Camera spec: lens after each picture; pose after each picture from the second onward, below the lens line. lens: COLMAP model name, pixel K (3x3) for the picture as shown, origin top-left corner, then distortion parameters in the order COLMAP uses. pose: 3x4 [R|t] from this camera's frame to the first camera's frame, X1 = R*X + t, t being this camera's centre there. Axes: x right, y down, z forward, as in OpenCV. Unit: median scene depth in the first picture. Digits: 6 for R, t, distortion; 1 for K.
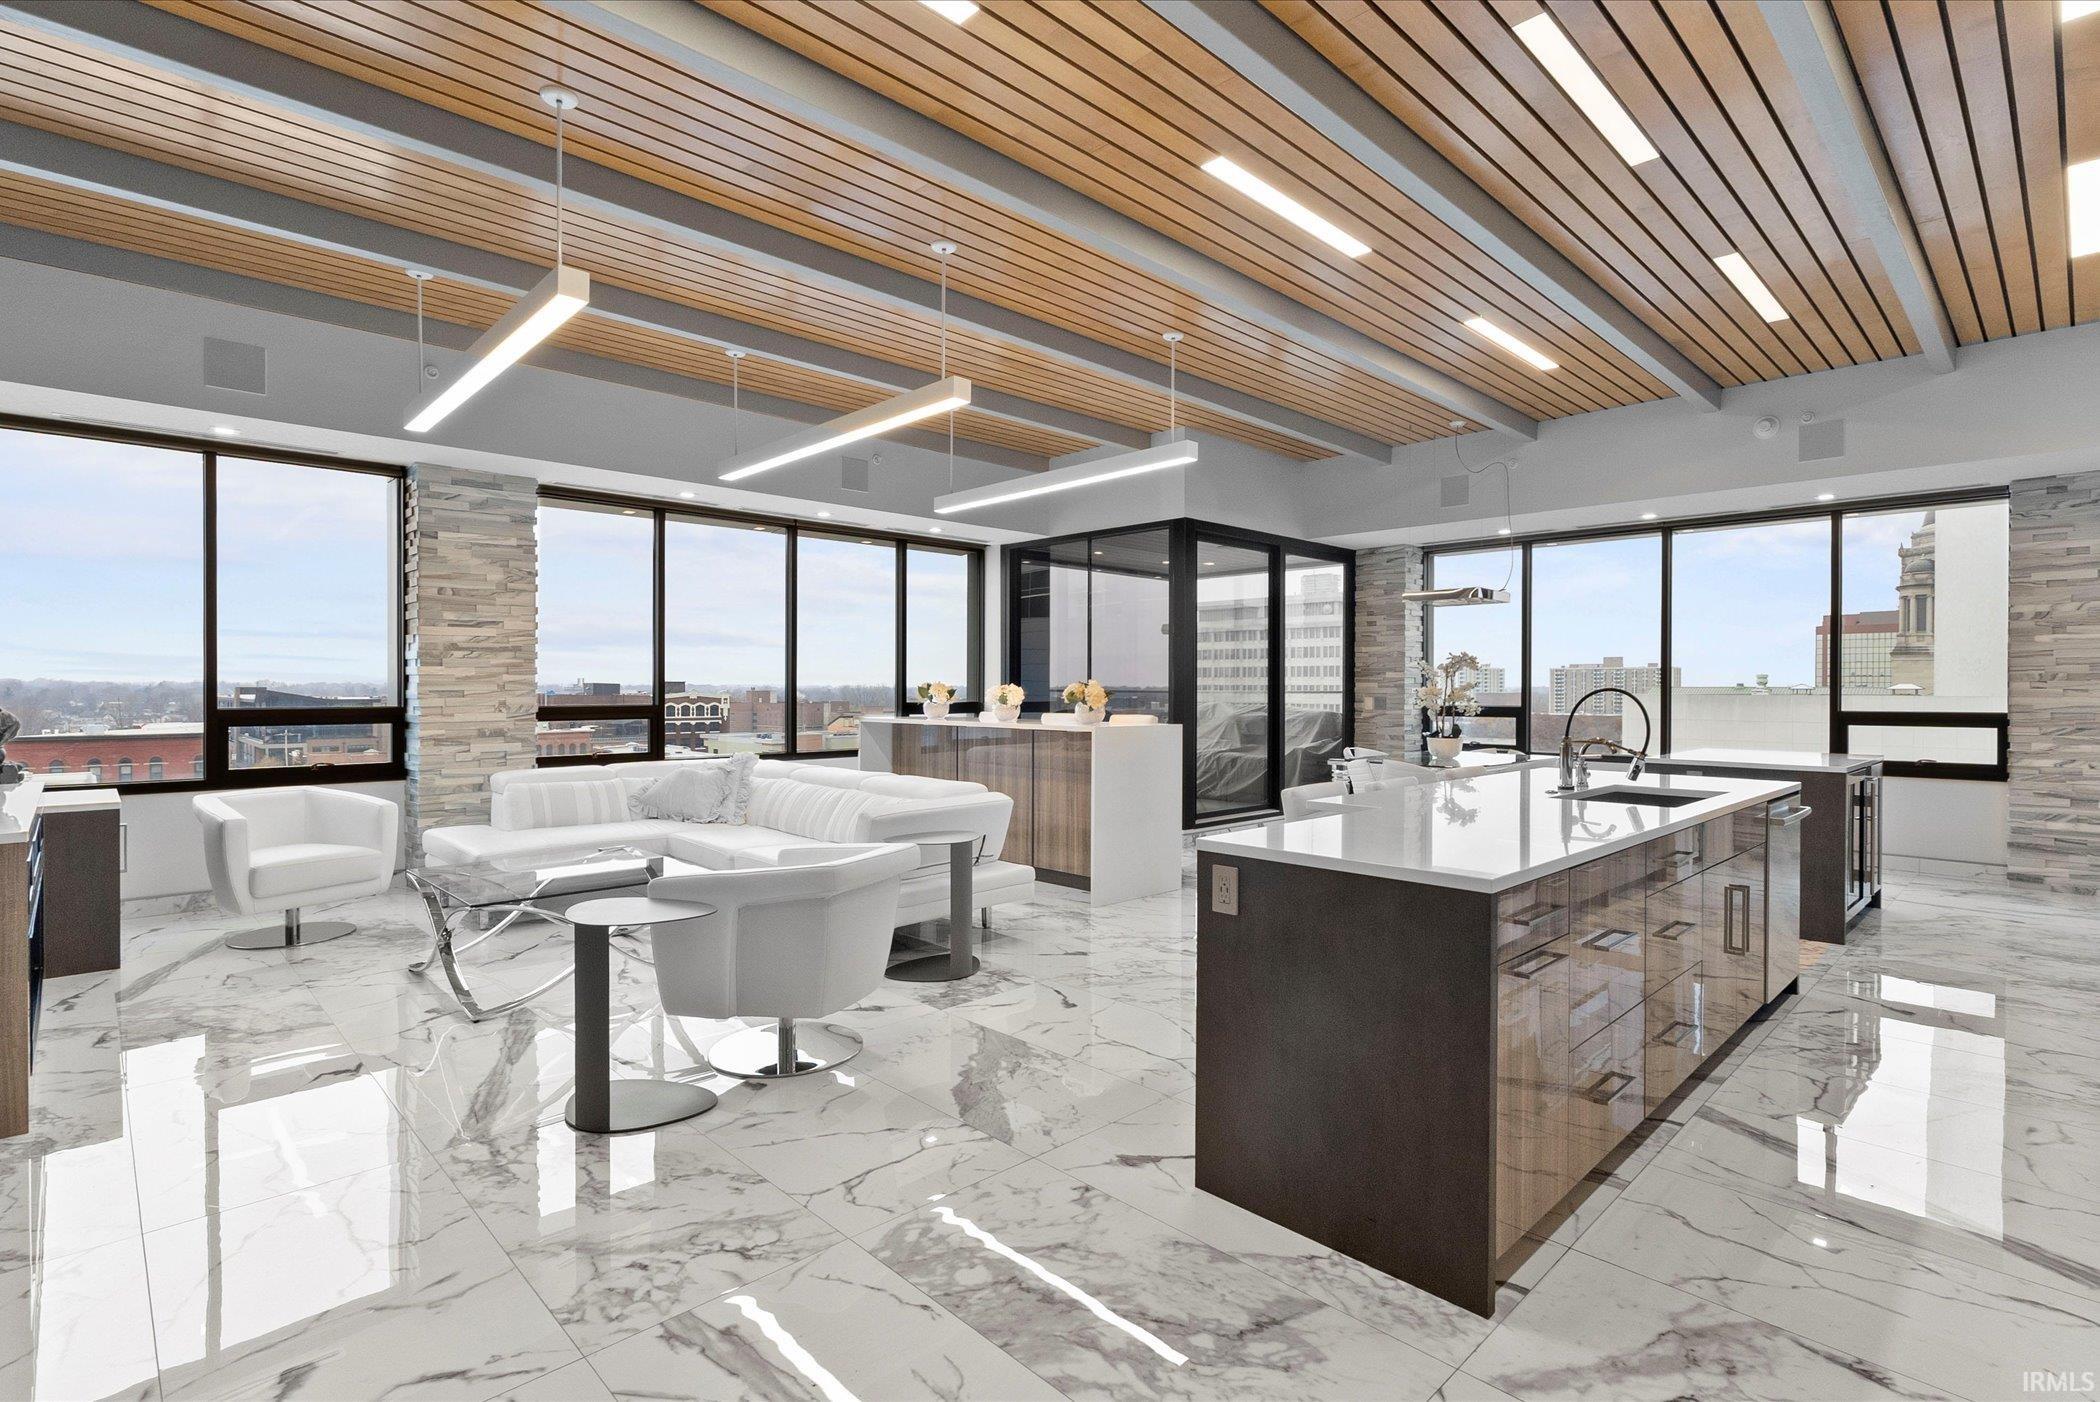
lens RADIAL K [[1019.3, 0, 1061.0], [0, 1019.3, 695.4], [0, 0, 1]] dist [0.004460, -0.002973]
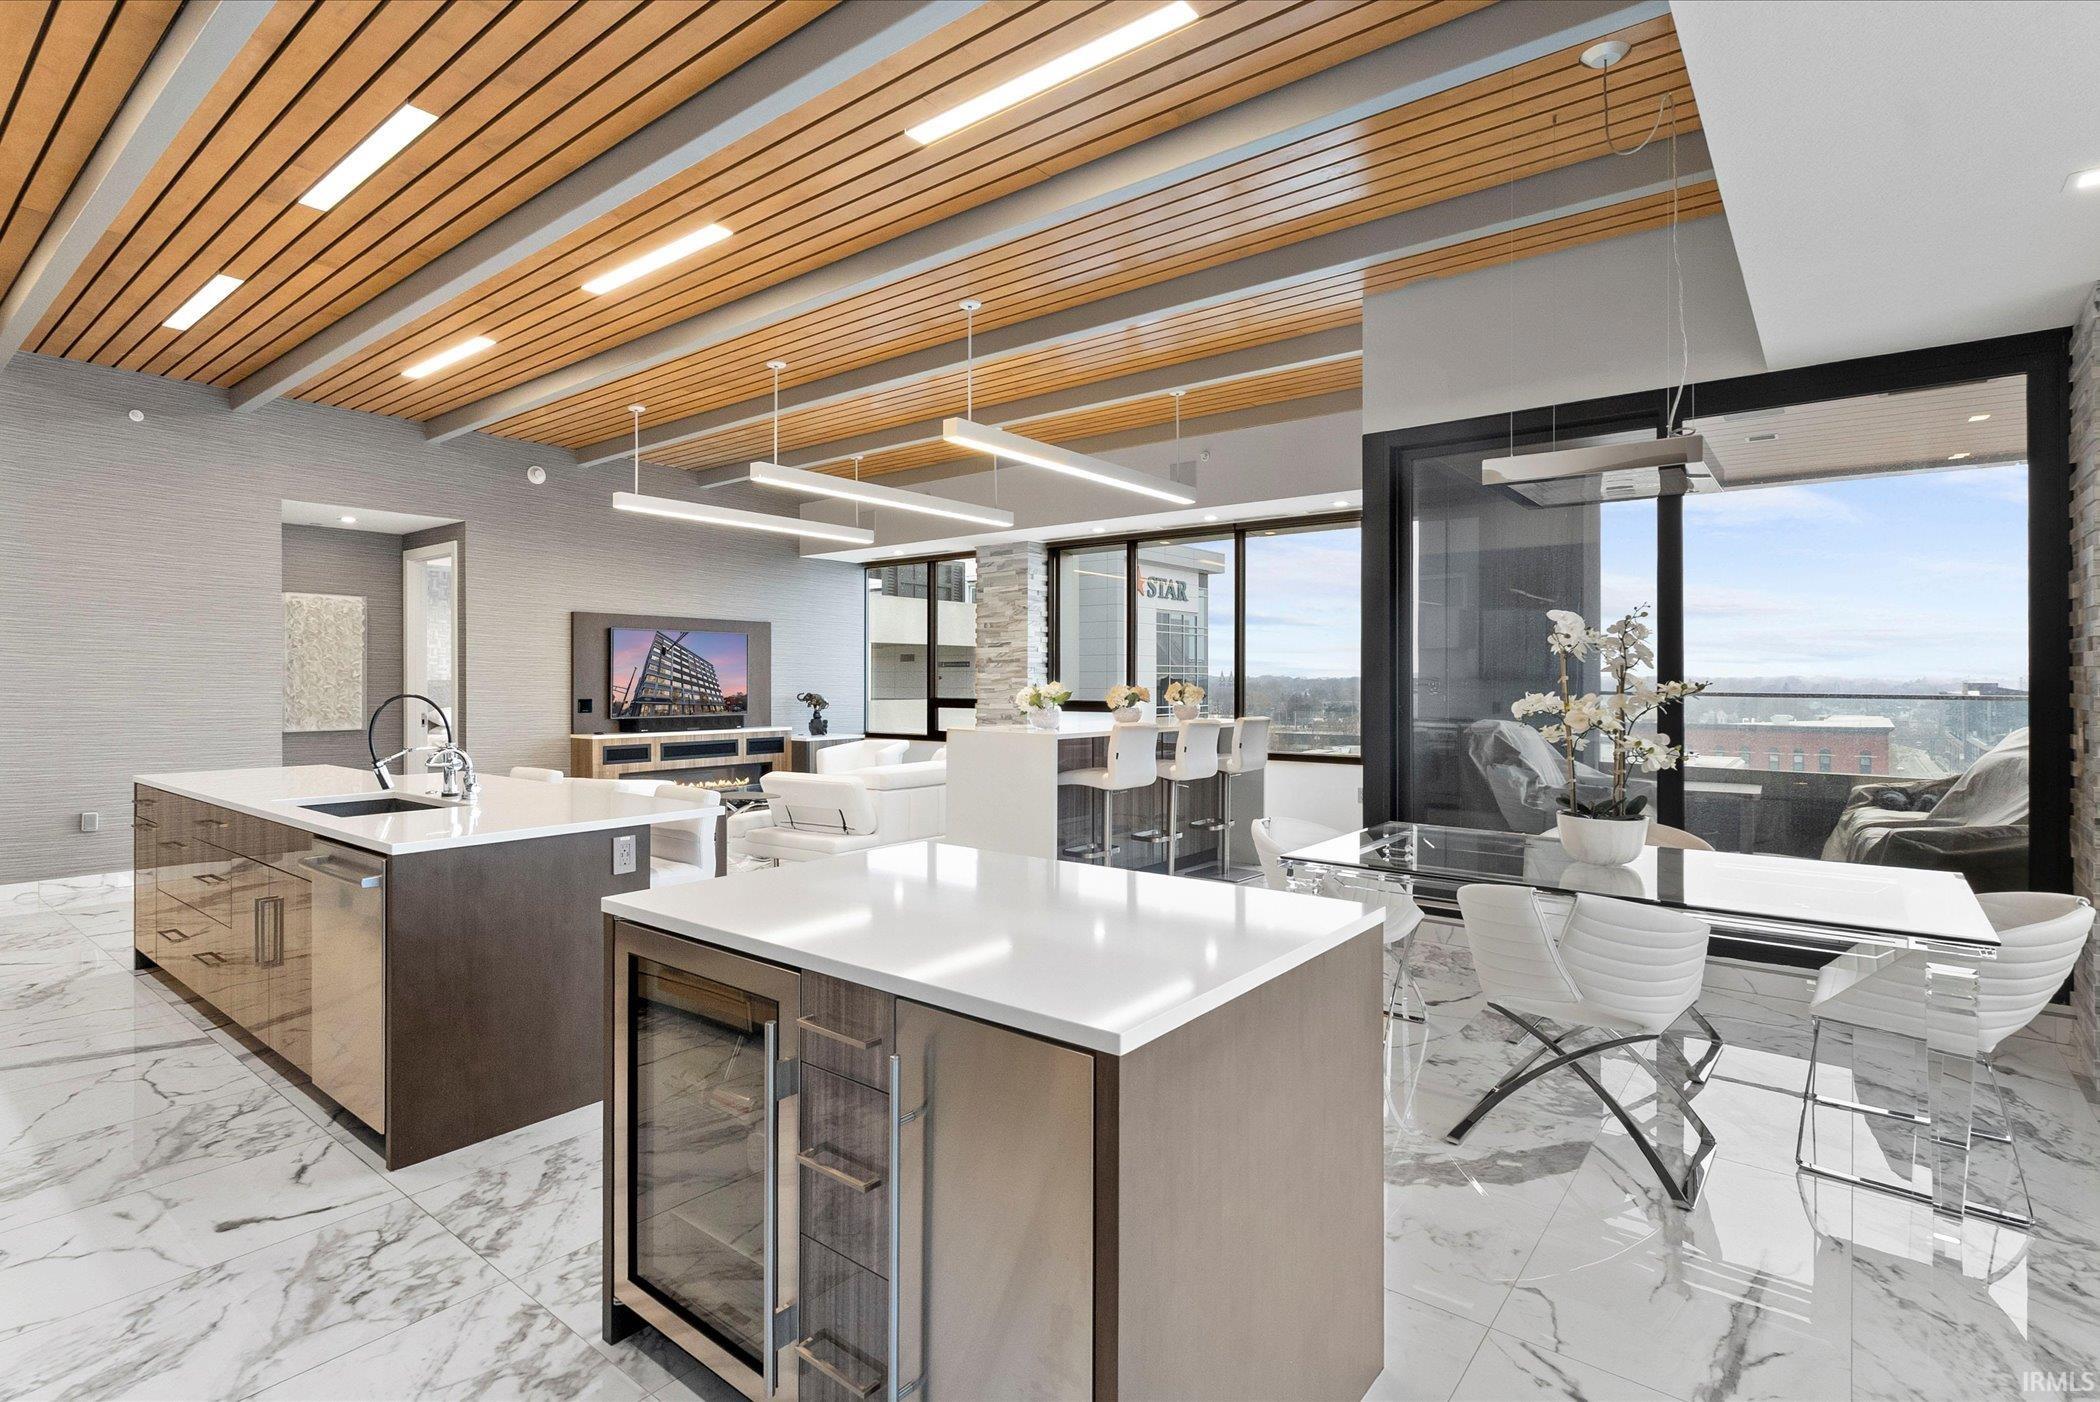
lens RADIAL K [[1019.3, 0, 1059.7], [0, 1019.3, 680.1], [0, 0, 1]] dist [0.004460, -0.002973]
pose [[0.115184, -0.004409, -0.993334, 1.087630], [-0.001788, 0.999988, -0.004646, -0.011726], [0.993343, 0.002311, 0.115174, 1.035771]]
